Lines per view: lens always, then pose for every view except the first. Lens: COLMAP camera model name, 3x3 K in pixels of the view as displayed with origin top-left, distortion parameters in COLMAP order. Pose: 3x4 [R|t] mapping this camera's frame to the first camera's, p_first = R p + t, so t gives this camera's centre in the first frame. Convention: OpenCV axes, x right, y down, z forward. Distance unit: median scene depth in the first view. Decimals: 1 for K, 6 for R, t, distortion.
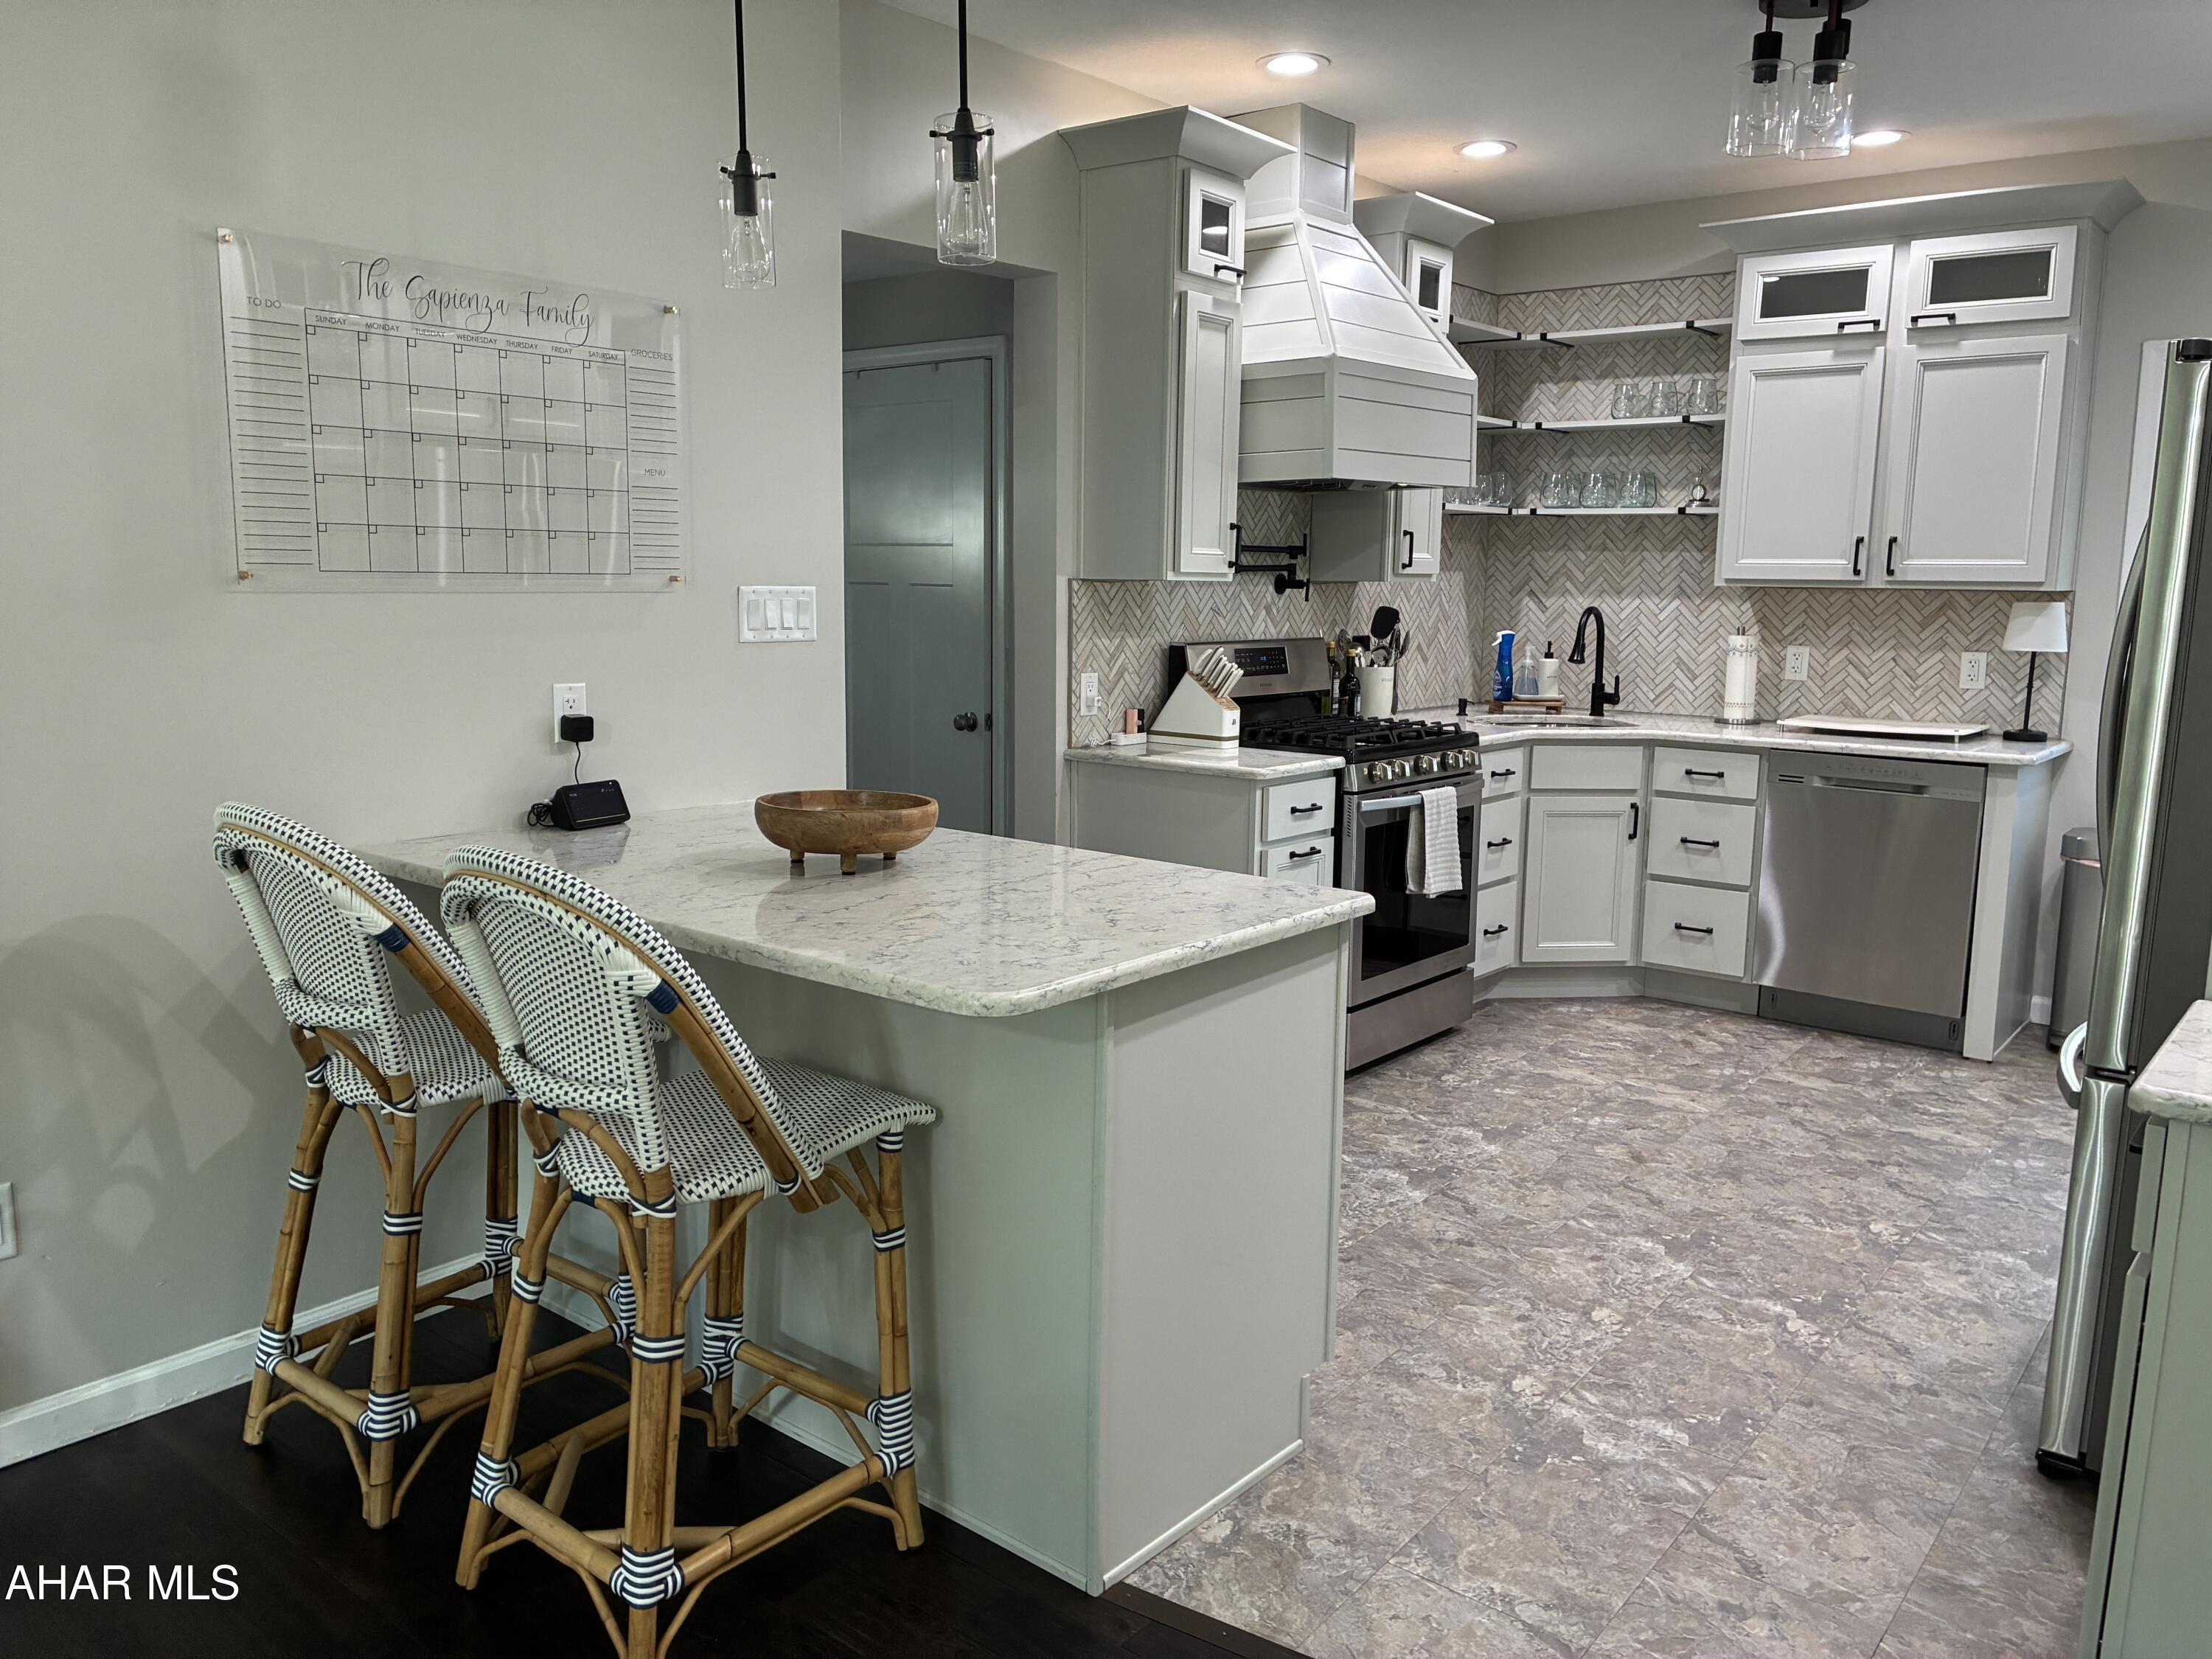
lens RADIAL K [[1682.8, 0, 1108.2], [0, 1682.8, 823.0], [0, 0, 1]] dist [0.055166, -0.060559]
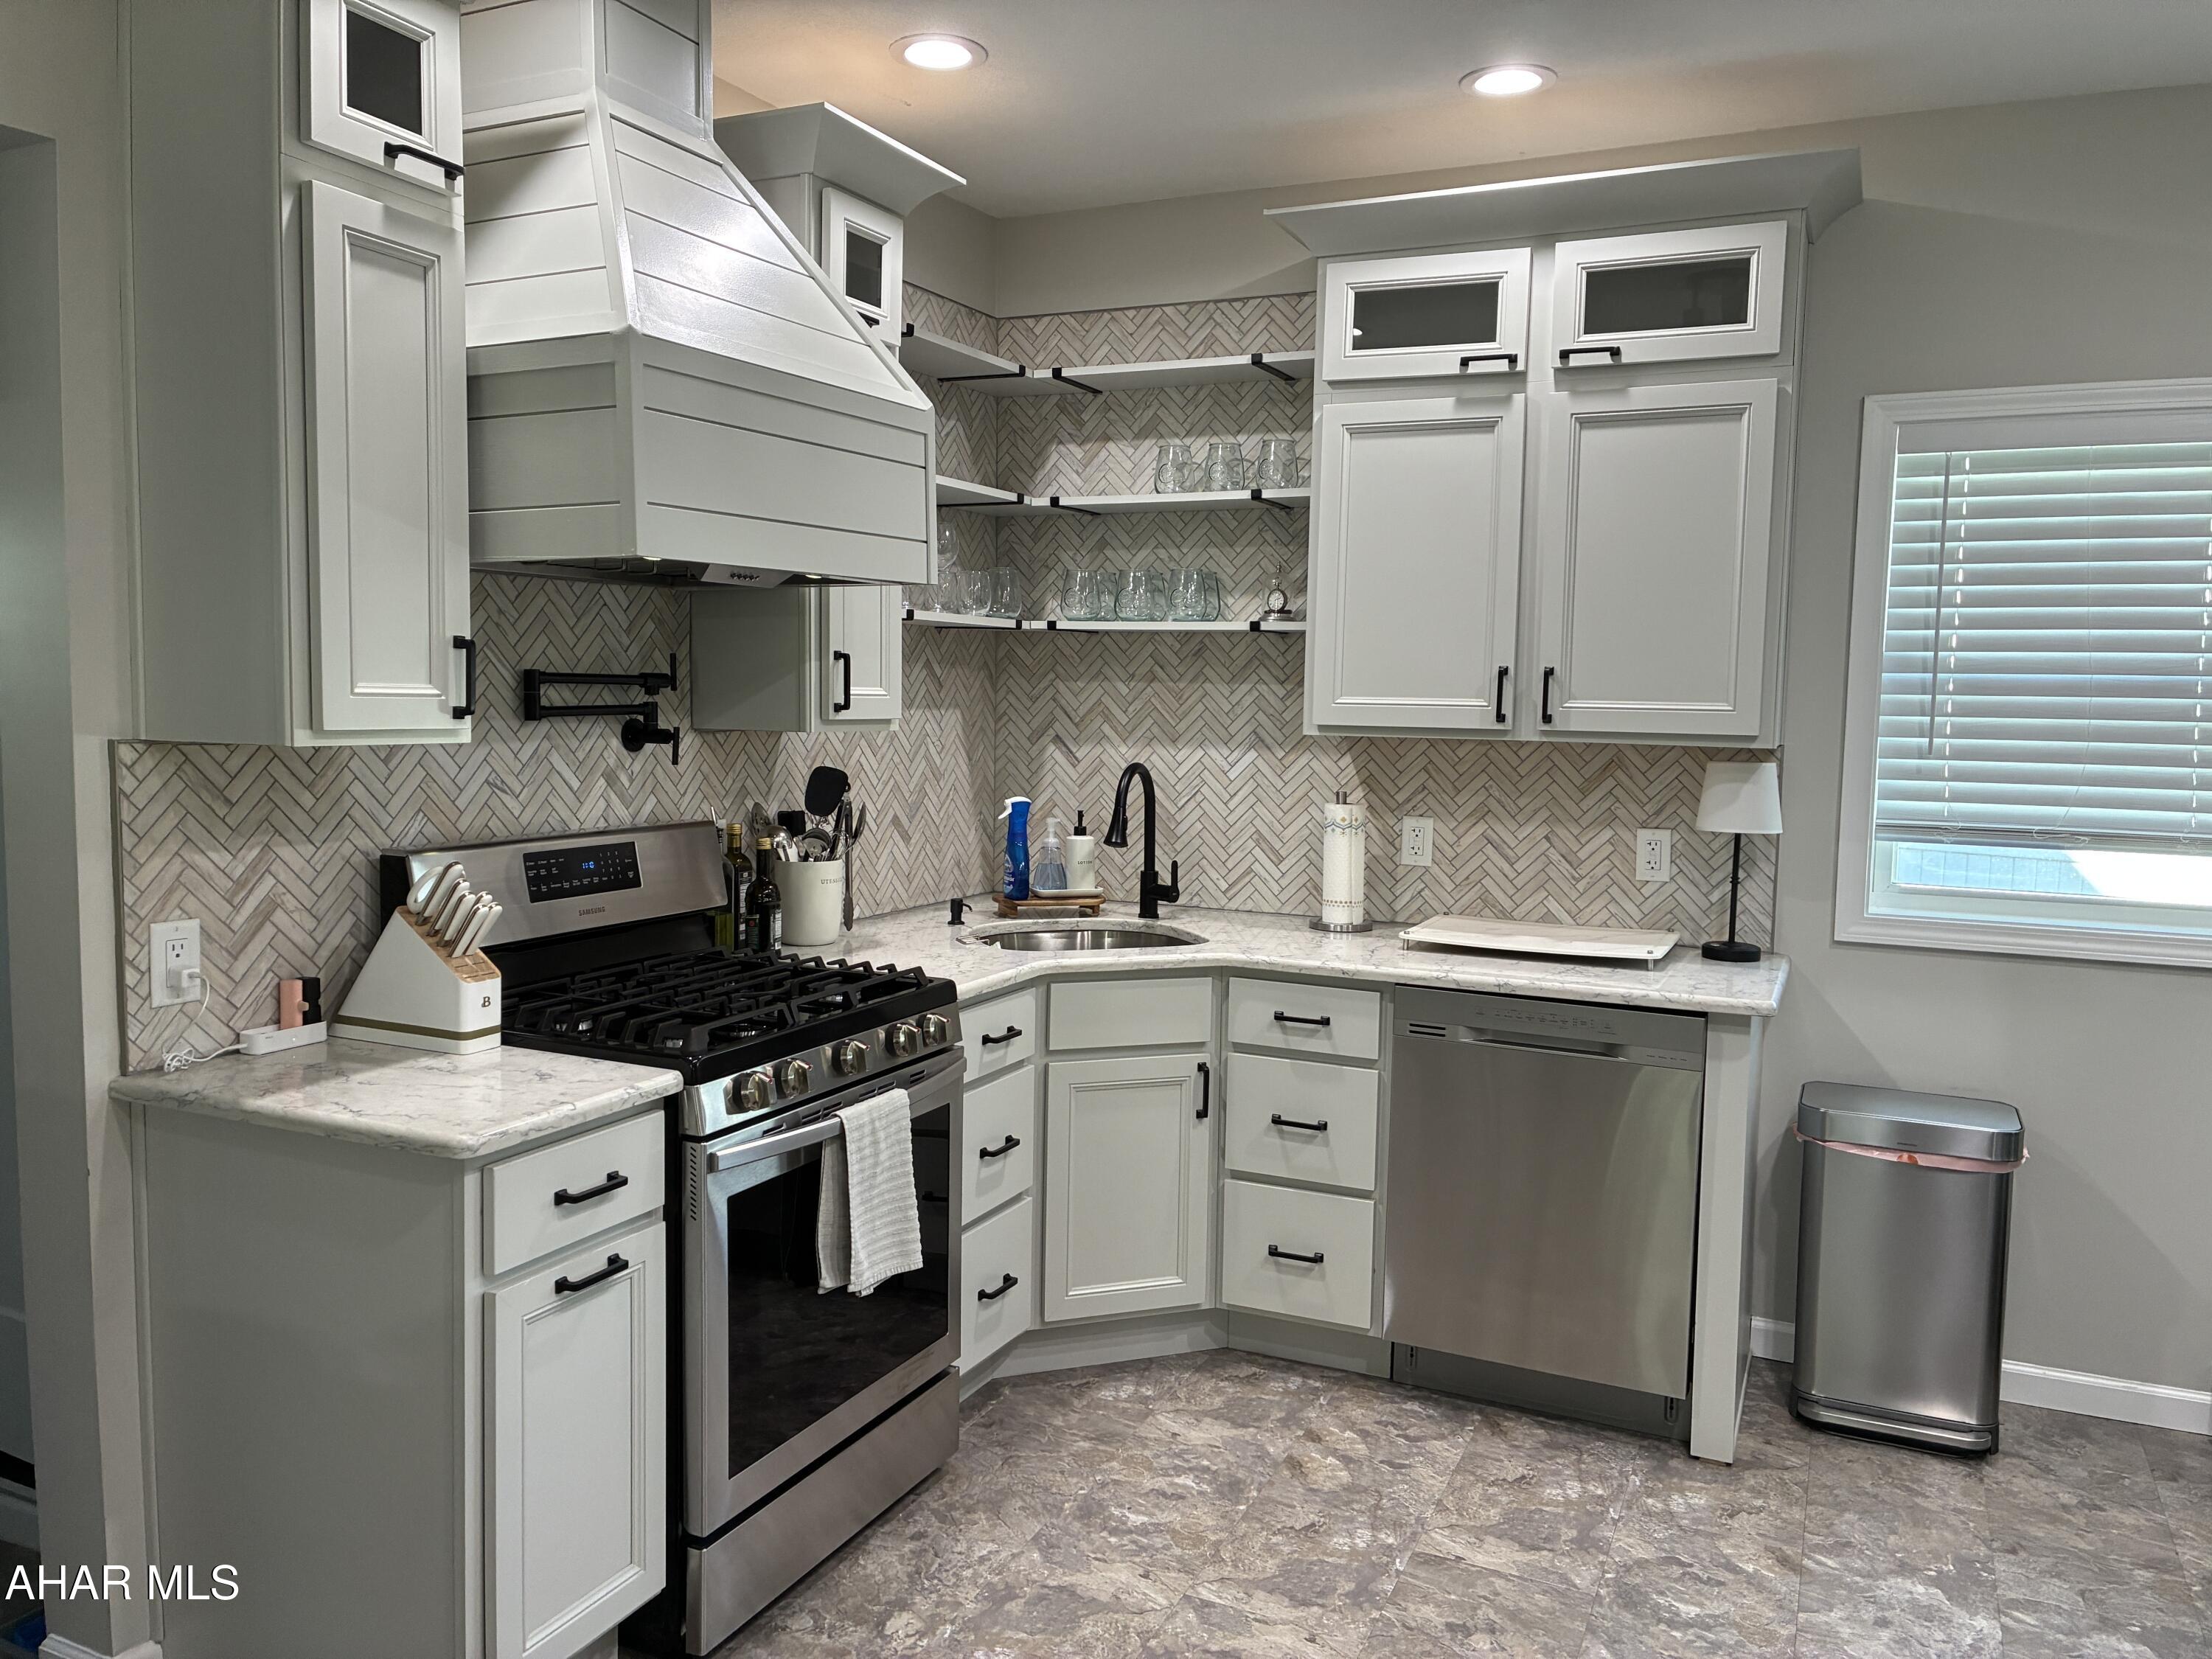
lens RADIAL K [[1682.8, 0, 1092.3], [0, 1682.8, 840.1], [0, 0, 1]] dist [0.055166, -0.060559]
pose [[0.974134, -0.017890, 0.225263, 0.127953], [0.029761, 0.998335, -0.049412, -0.070988], [-0.224004, 0.054838, 0.973044, 0.382267]]
